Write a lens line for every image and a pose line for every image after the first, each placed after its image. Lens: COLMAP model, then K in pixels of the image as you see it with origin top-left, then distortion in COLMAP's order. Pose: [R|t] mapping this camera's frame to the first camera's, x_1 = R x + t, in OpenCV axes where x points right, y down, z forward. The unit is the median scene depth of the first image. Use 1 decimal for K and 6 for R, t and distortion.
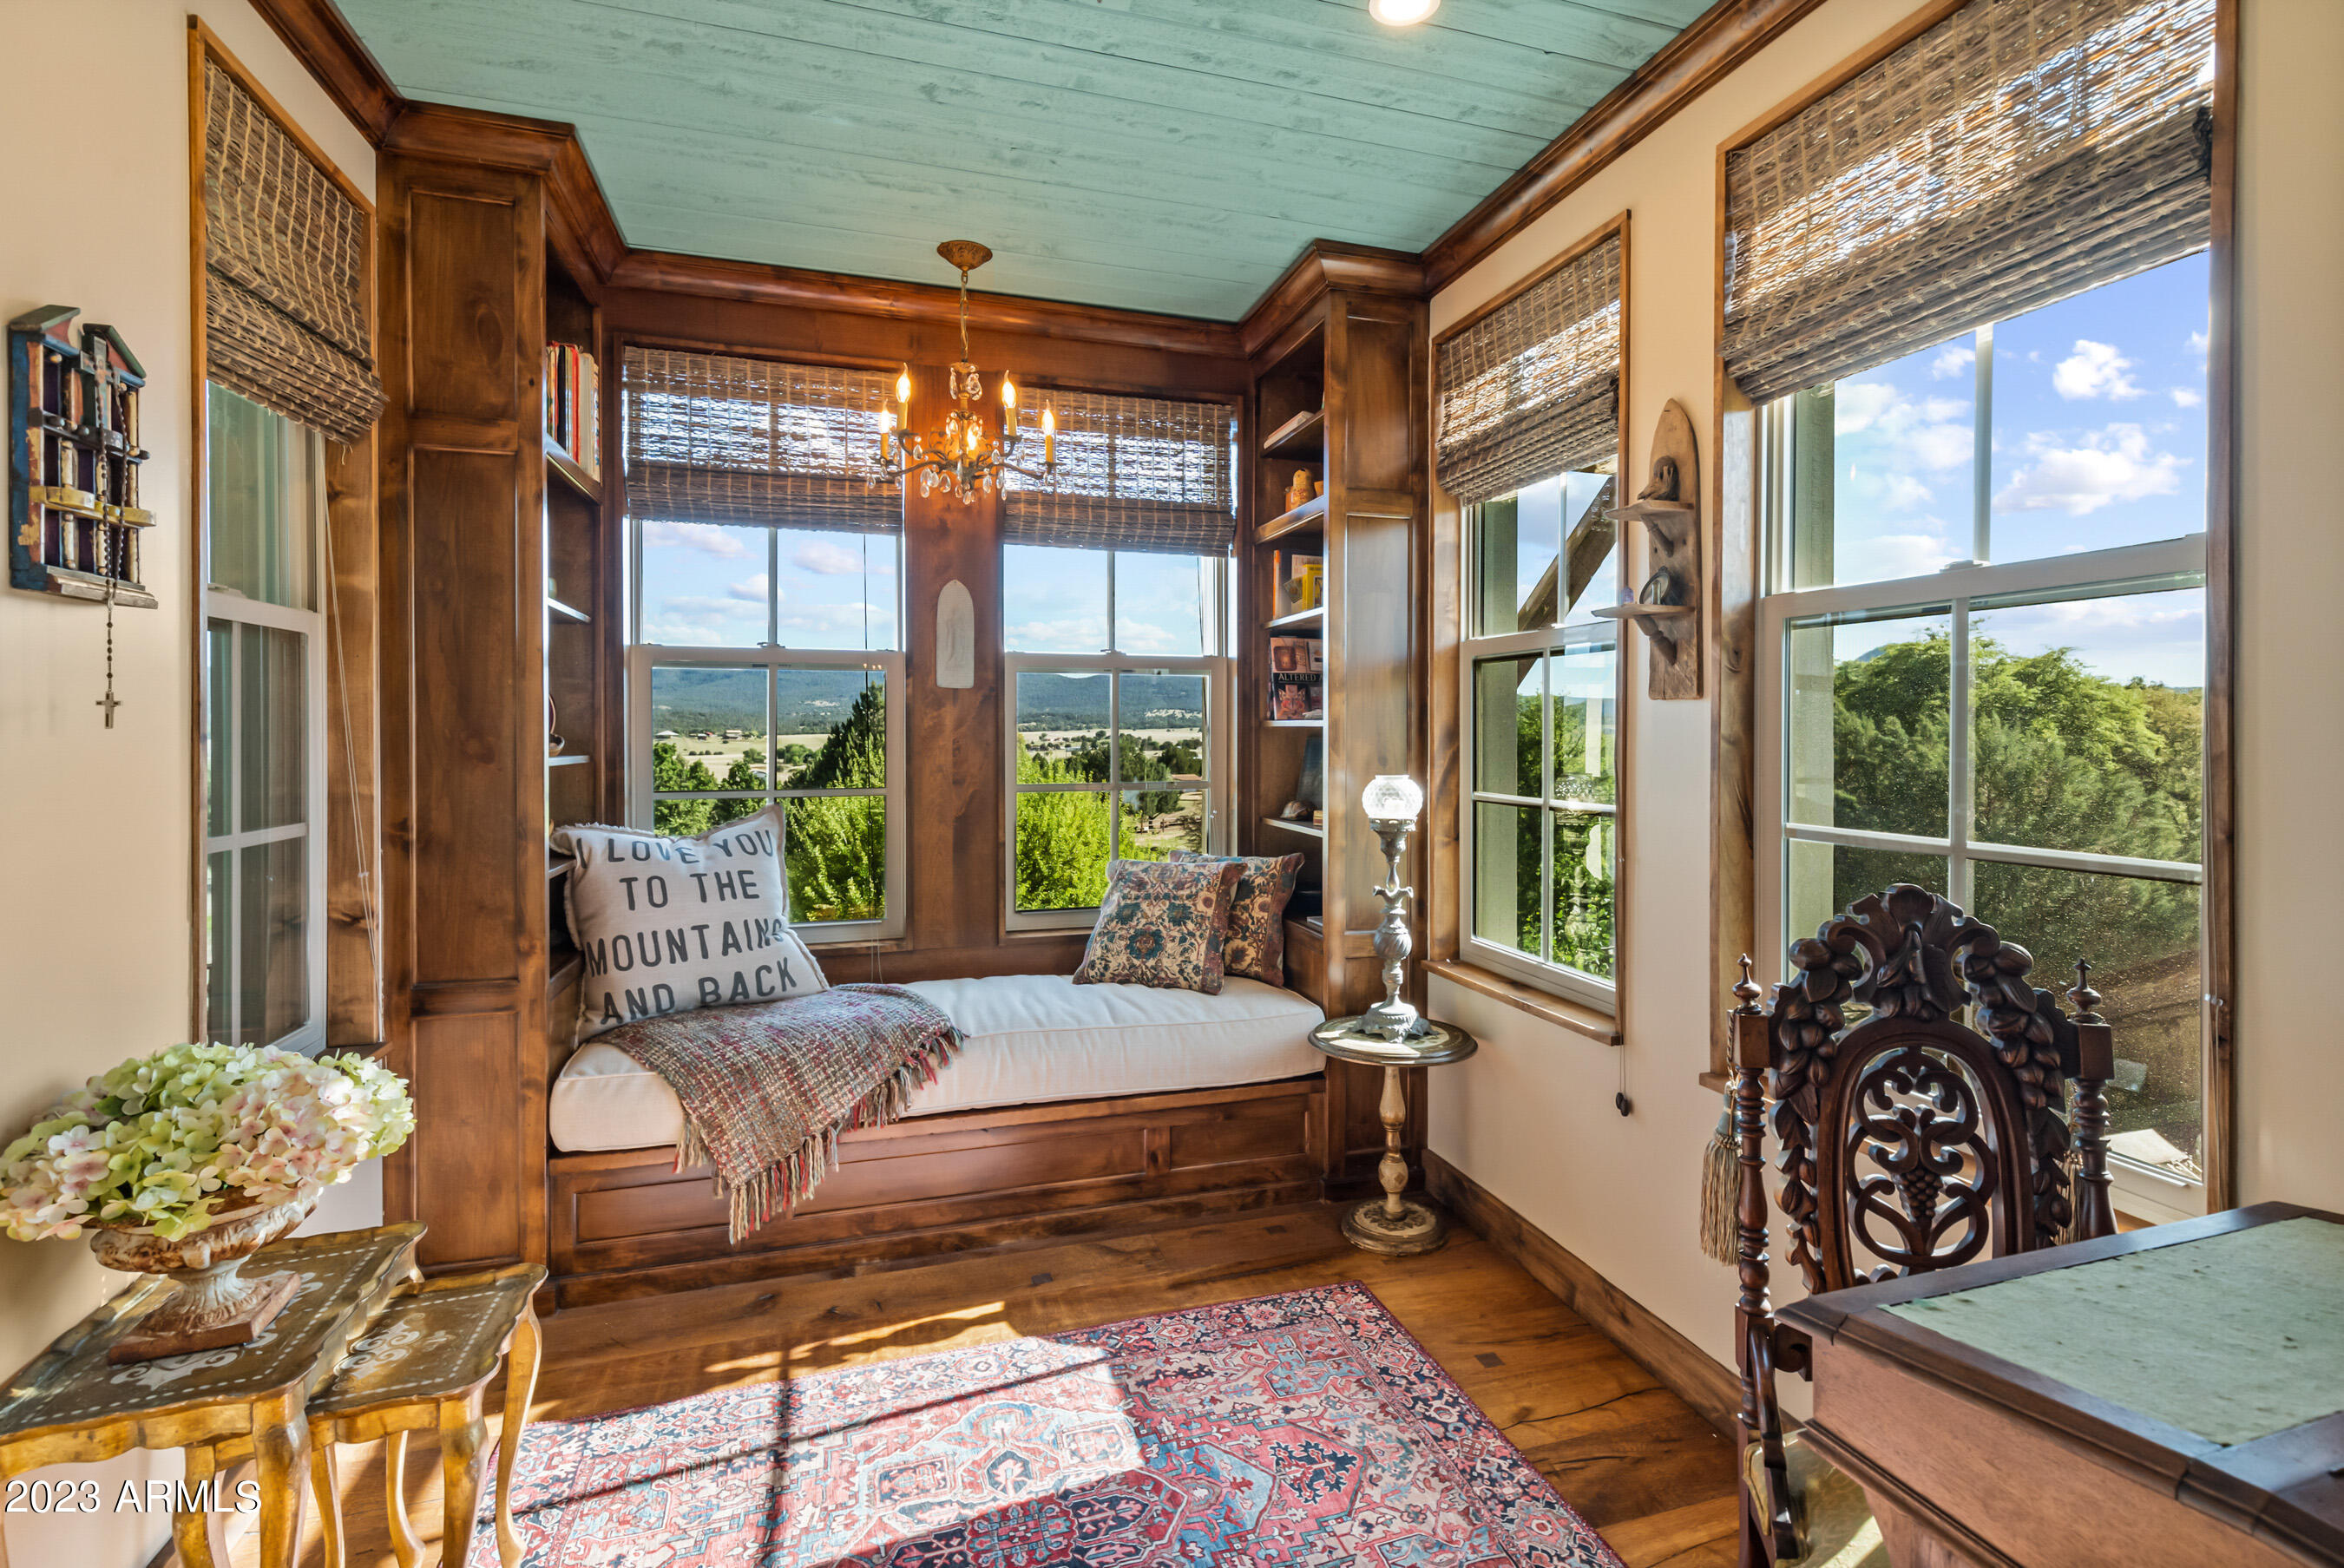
lens RADIAL K [[1066.3, 0, 1187.3], [0, 1066.3, 764.2], [0, 0, 1]] dist [0.004312, 0.000549]
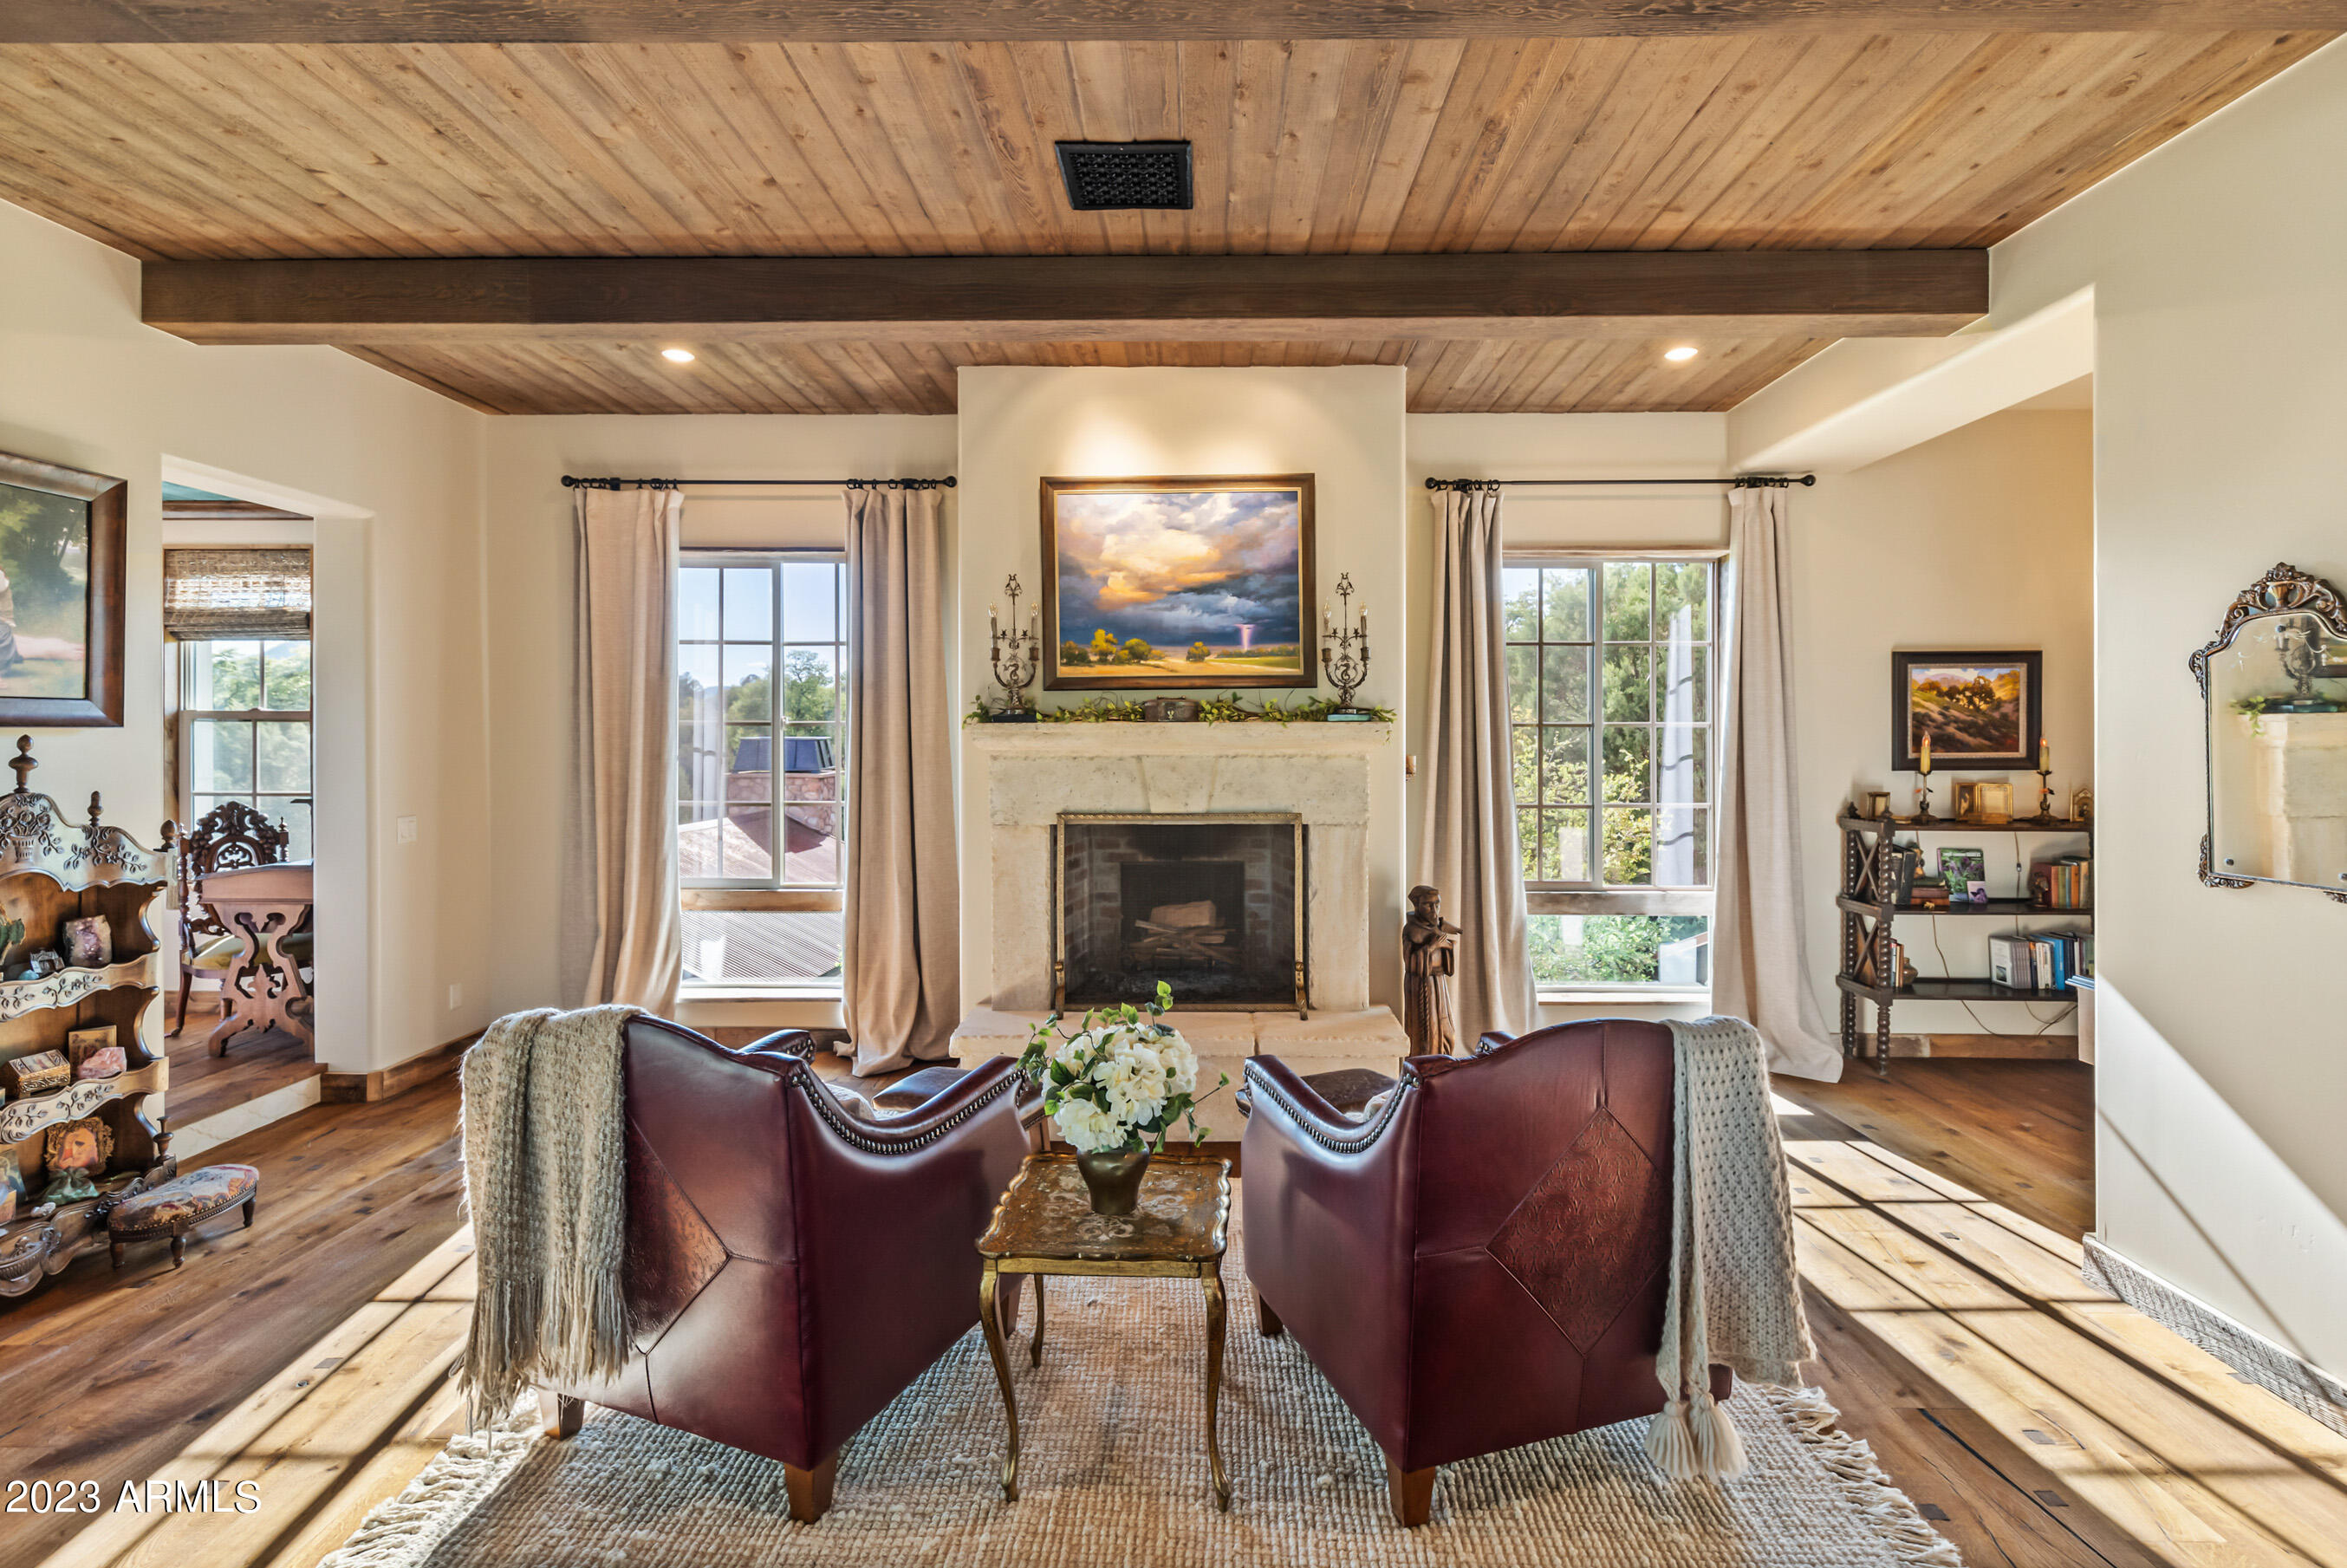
lens RADIAL K [[1124.6, 0, 1209.4], [0, 1124.6, 733.2], [0, 0, 1]] dist [0.002648, 0.000338]
pose [[0.322817, 0.003169, 0.946456, -1.036920], [0.024585, 0.999629, -0.011732, 0.003149], [-0.946142, 0.027056, 0.322620, -1.863368]]
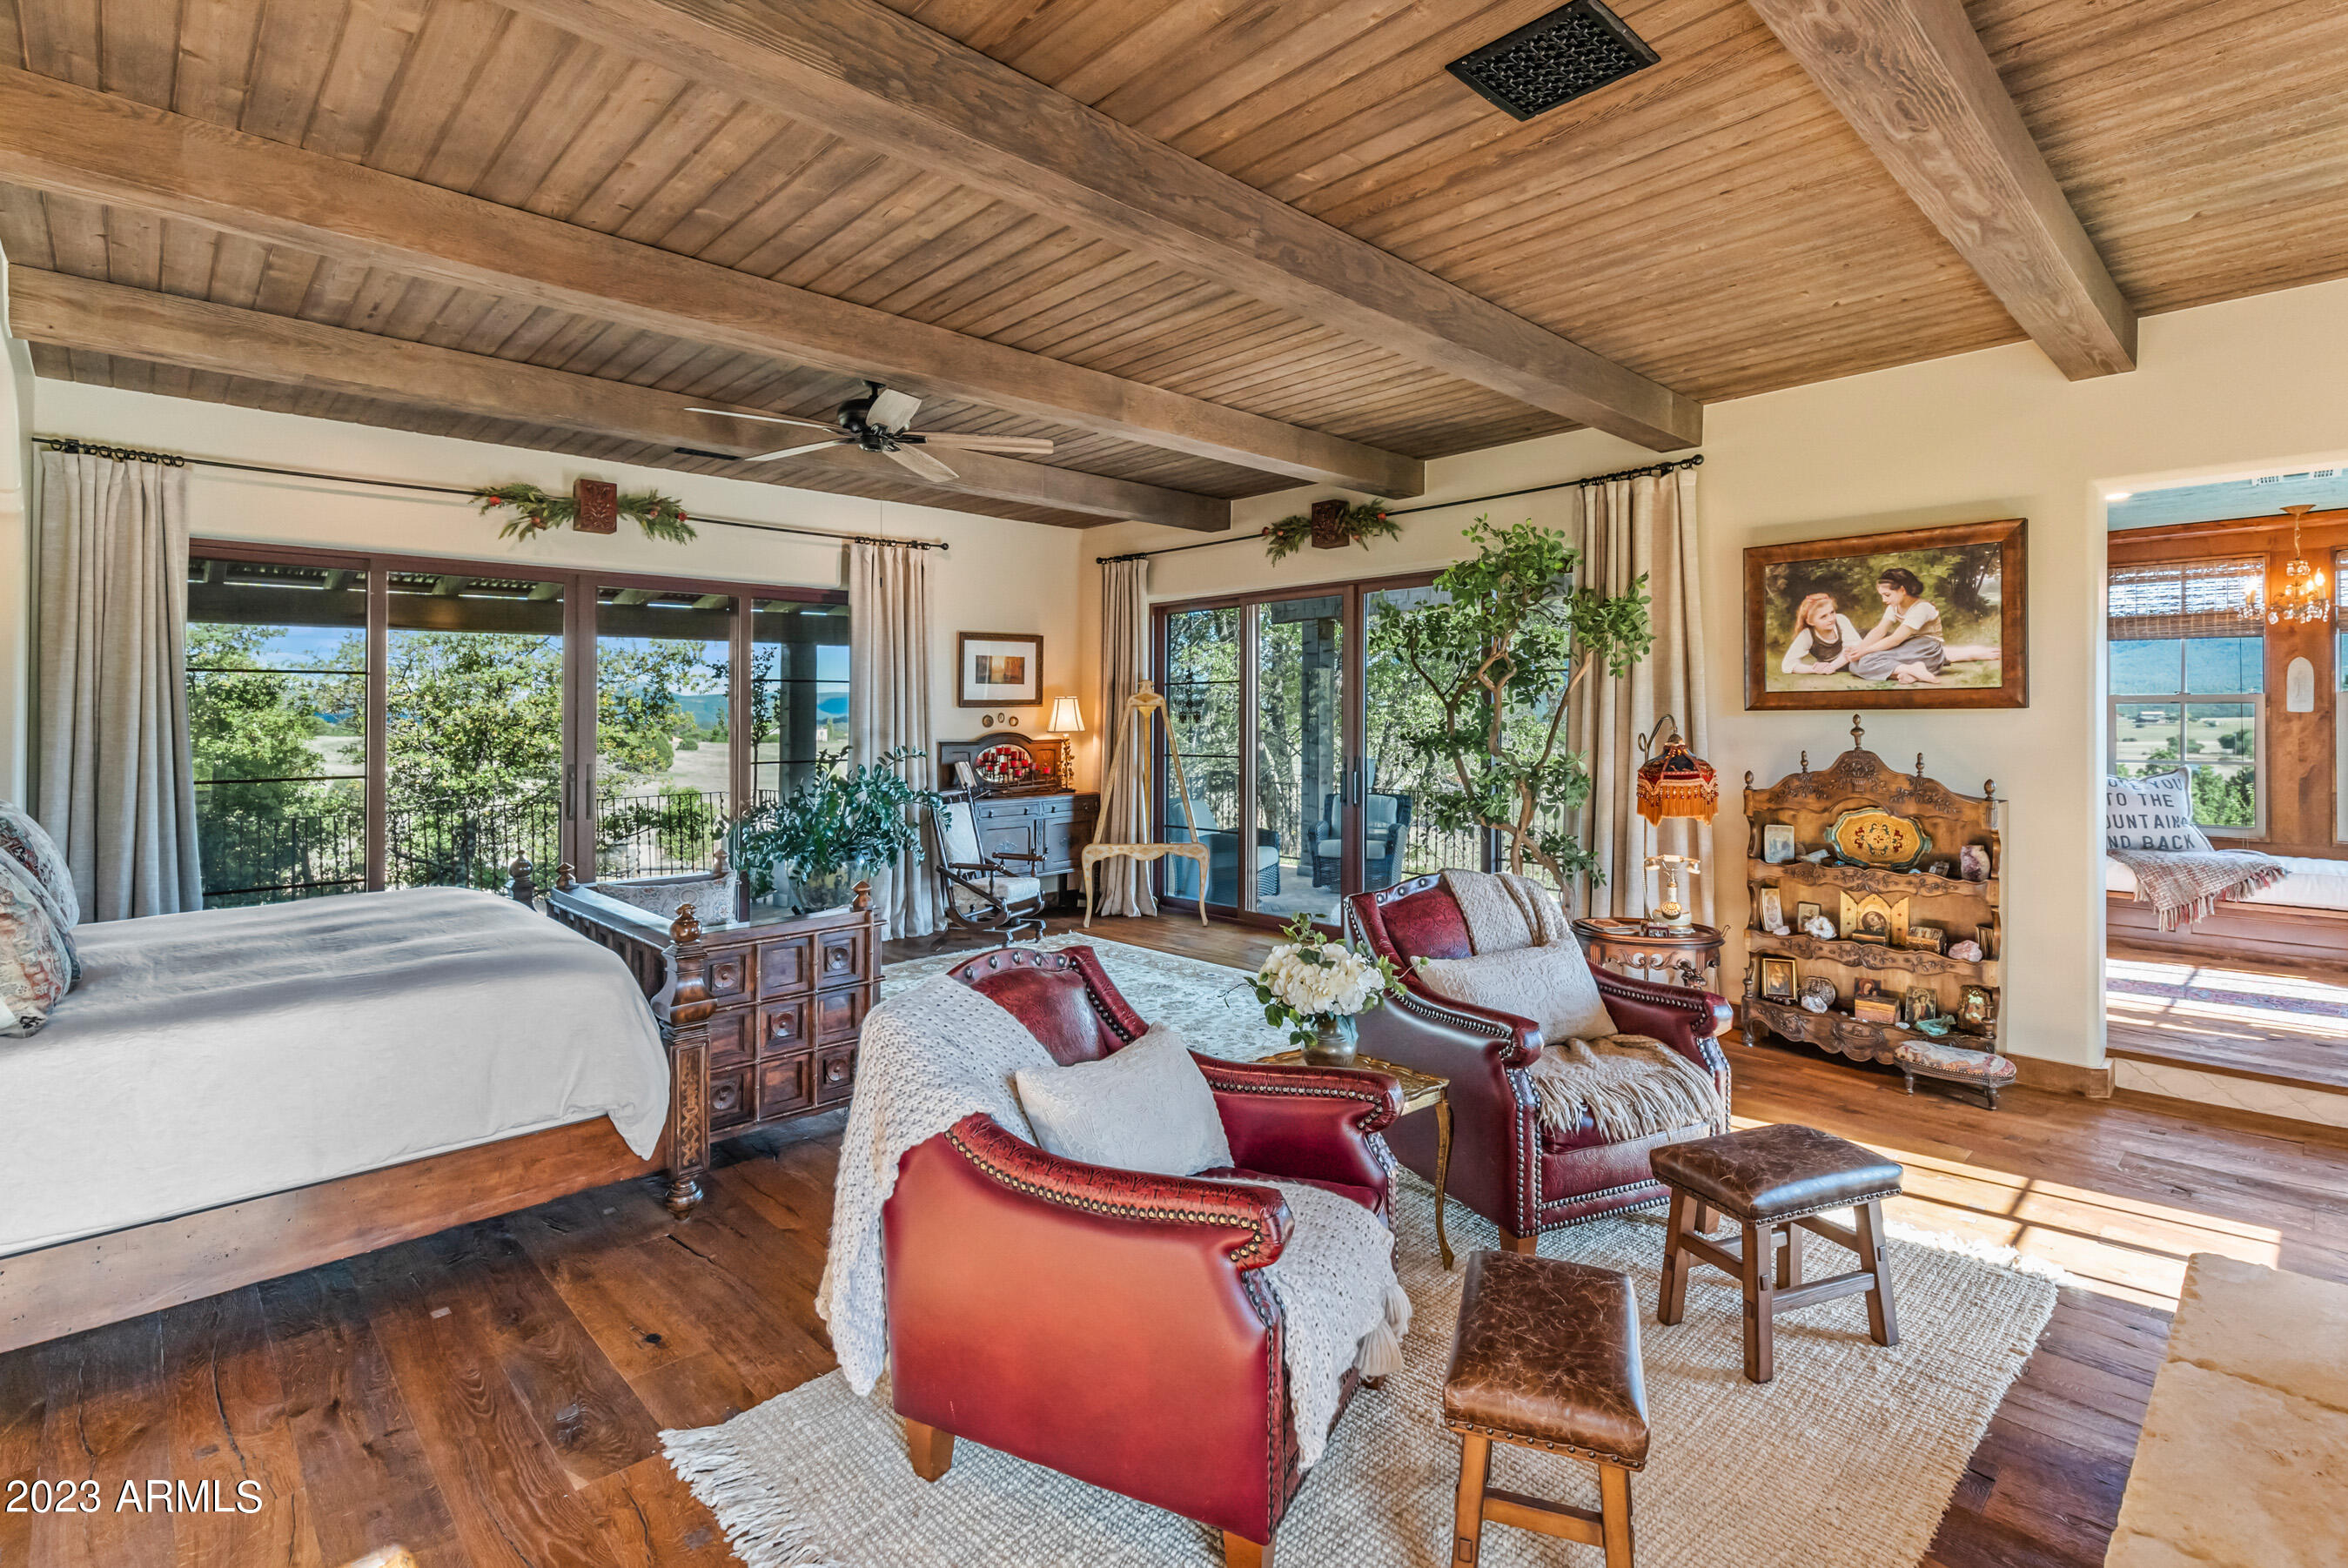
lens RADIAL K [[1093.6, 0, 1180.3], [0, 1093.6, 698.8], [0, 0, 1]] dist [0.016652, -0.006494]
pose [[0.432345, -0.014215, -0.901596, 0.892258], [-0.024911, 0.999306, -0.027701, 0.014065], [0.901364, 0.034436, 0.431691, -2.135930]]
